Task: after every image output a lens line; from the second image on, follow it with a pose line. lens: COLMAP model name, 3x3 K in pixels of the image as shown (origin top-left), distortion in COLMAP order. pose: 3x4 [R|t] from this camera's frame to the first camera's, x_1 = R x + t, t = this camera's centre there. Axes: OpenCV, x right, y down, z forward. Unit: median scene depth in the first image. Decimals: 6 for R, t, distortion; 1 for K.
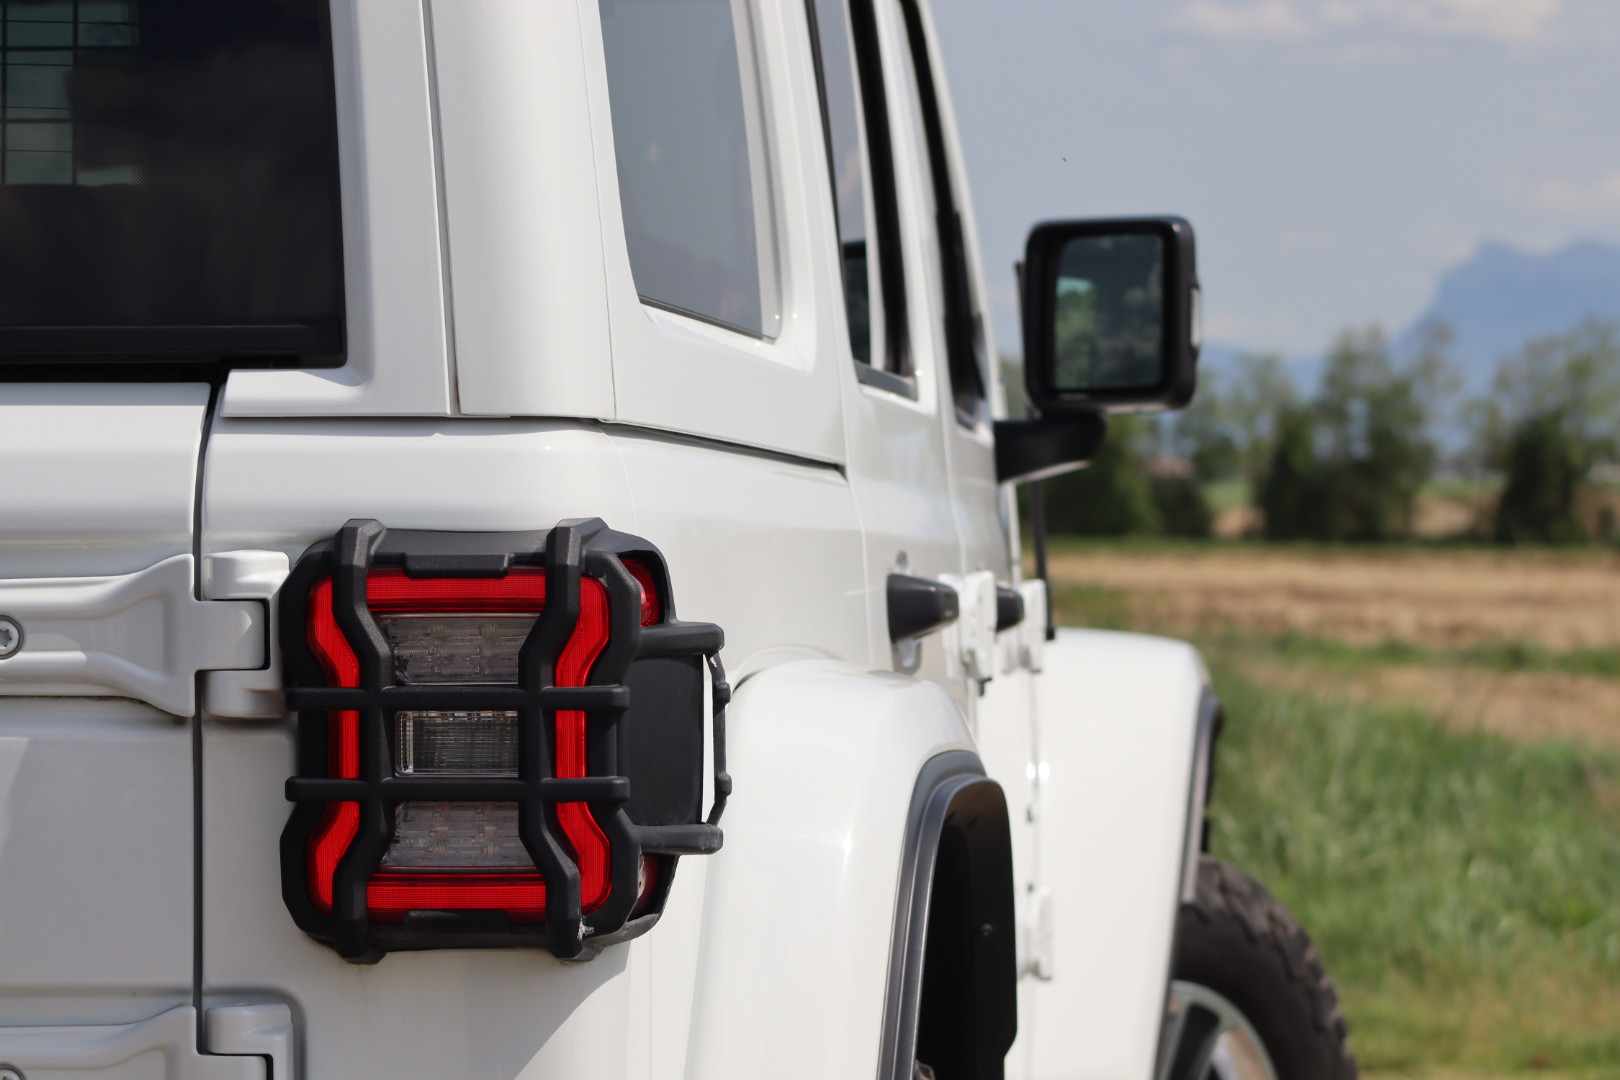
lens RADIAL K [[5913.5, 0, 810.0], [0, 5913.5, 540.0], [0, 0, 1]] dist [-0.033741, 2.963373]
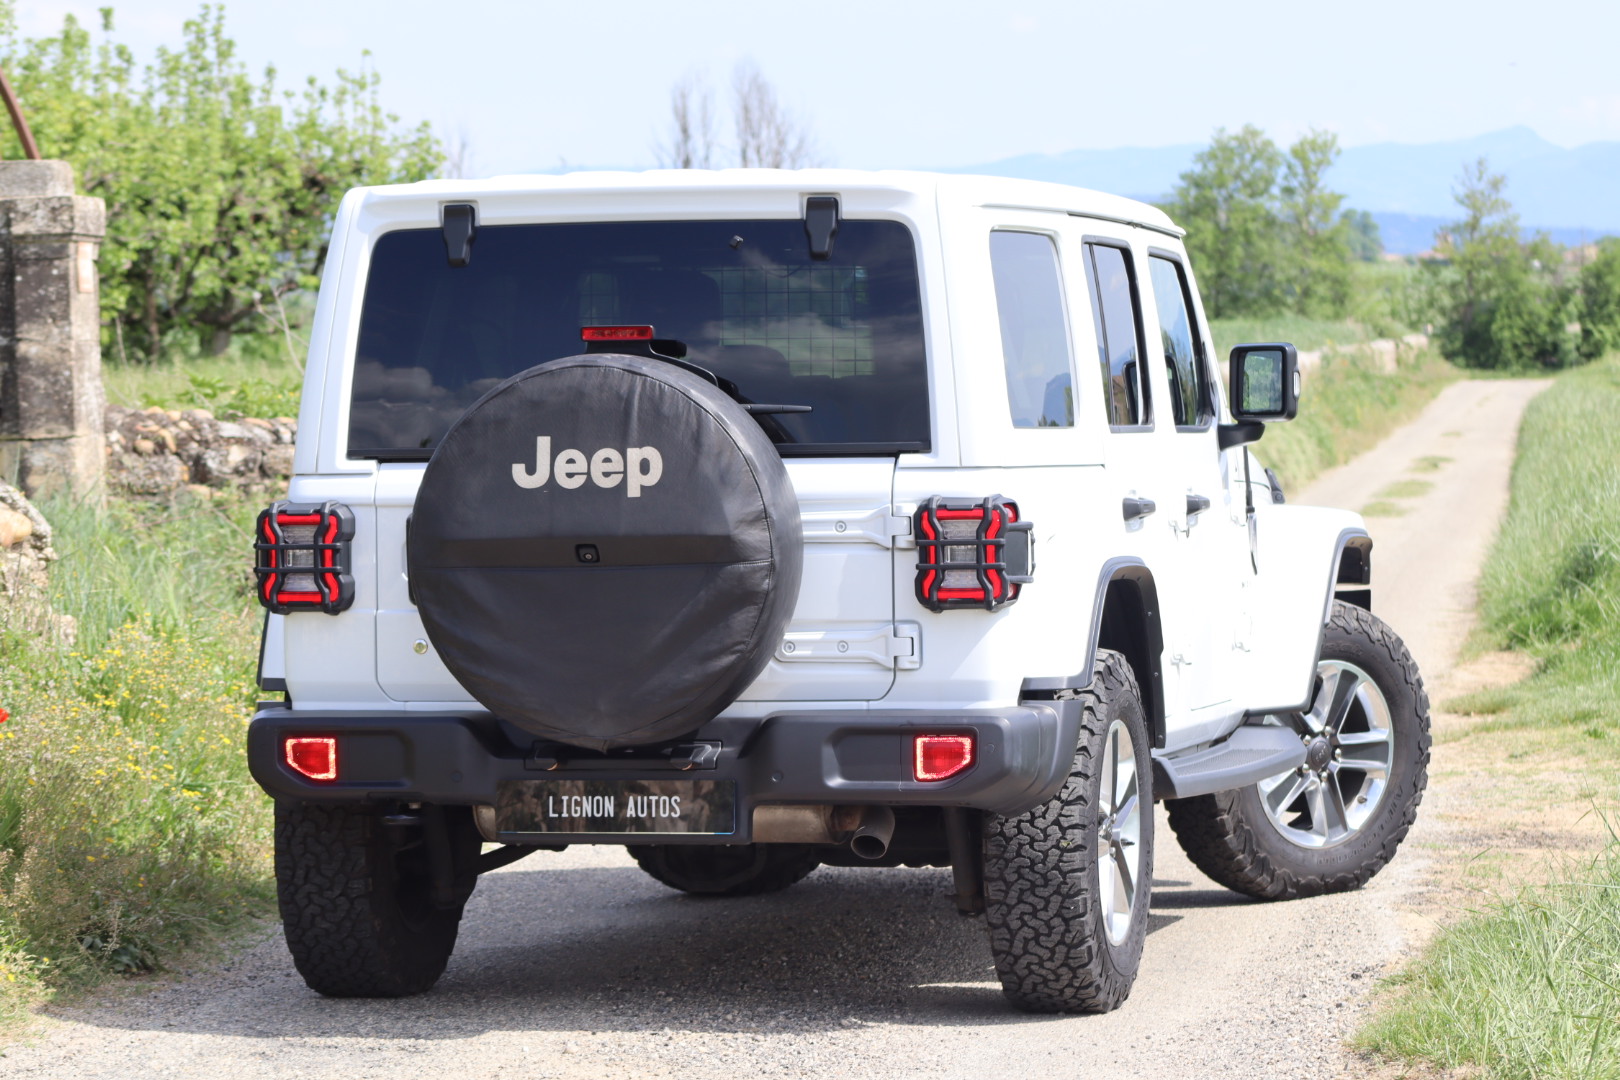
lens RADIAL K [[6925.5, 0, 810.0], [0, 6925.5, 540.0], [0, 0, 1]] dist [0.085796, 2.179644]
pose [[0.992377, -0.007122, -0.123033, 0.385692], [0.010840, 0.999504, 0.029580, -0.105765], [0.122762, -0.030688, 0.991962, -3.370592]]
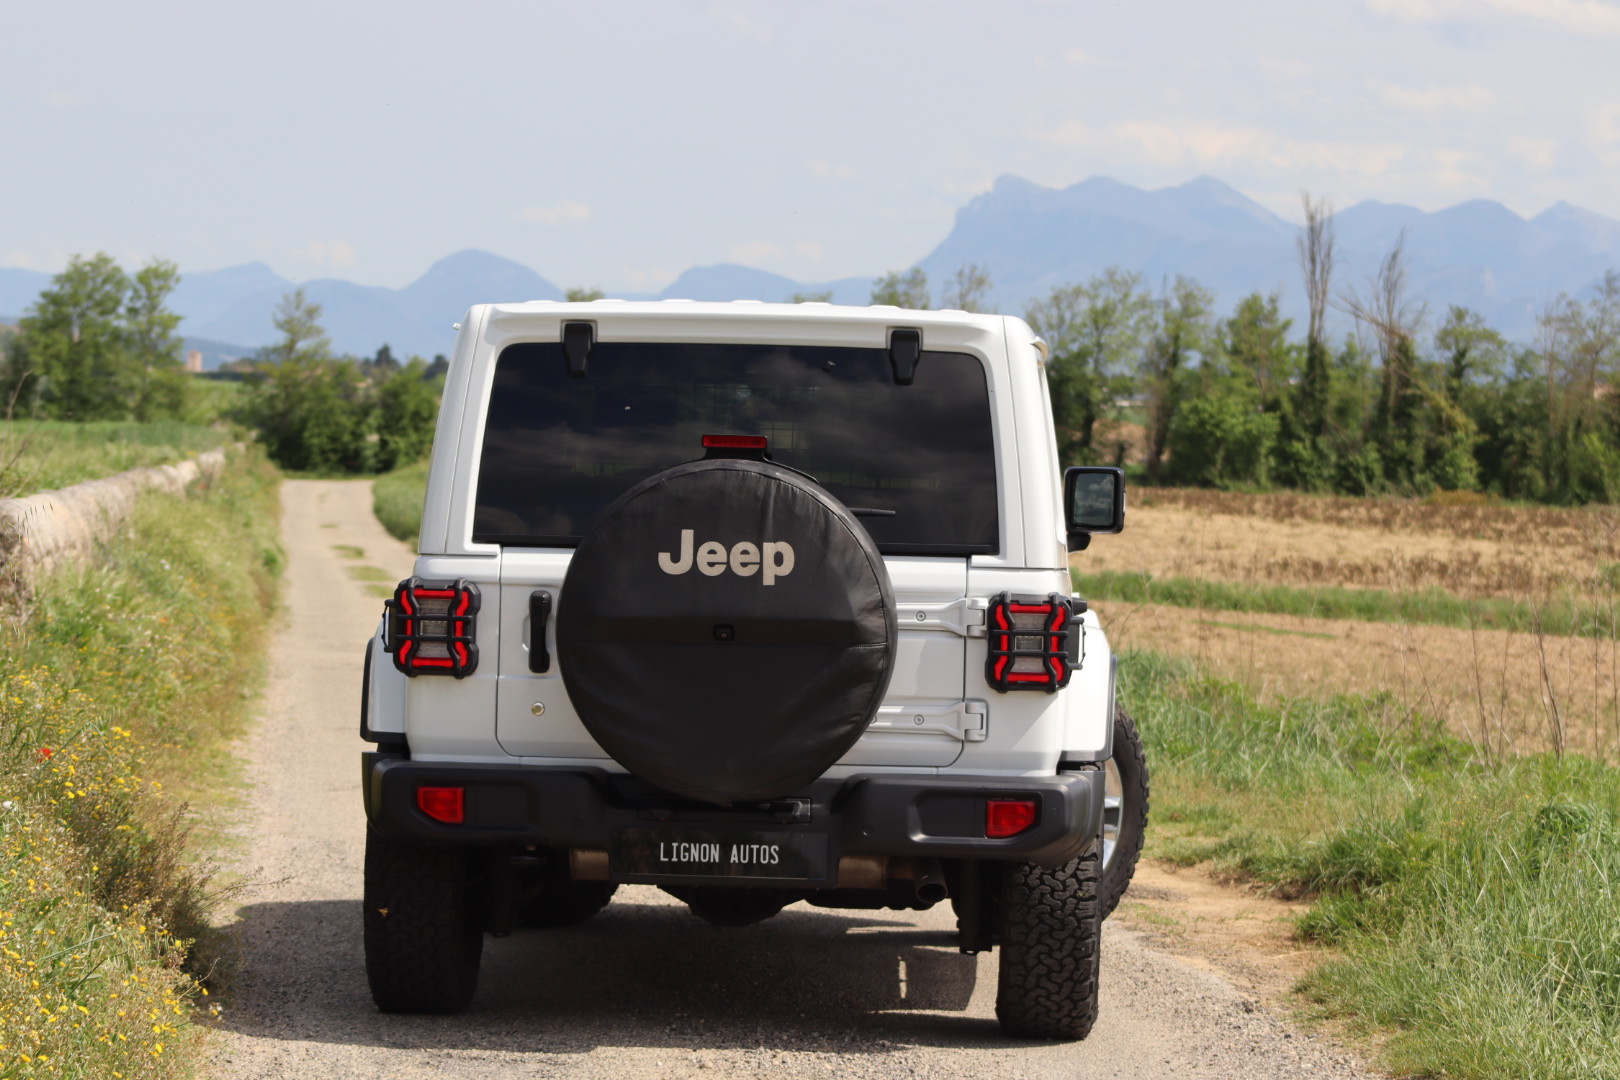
lens RADIAL K [[5913.5, 0, 810.0], [0, 5913.5, 540.0], [0, 0, 1]] dist [-0.033741, 2.963373]
pose [[0.996027, 0.026077, 0.085145, -0.591021], [-0.027483, 0.999504, 0.015386, -0.104325], [-0.084702, -0.017665, 0.996250, -3.324701]]
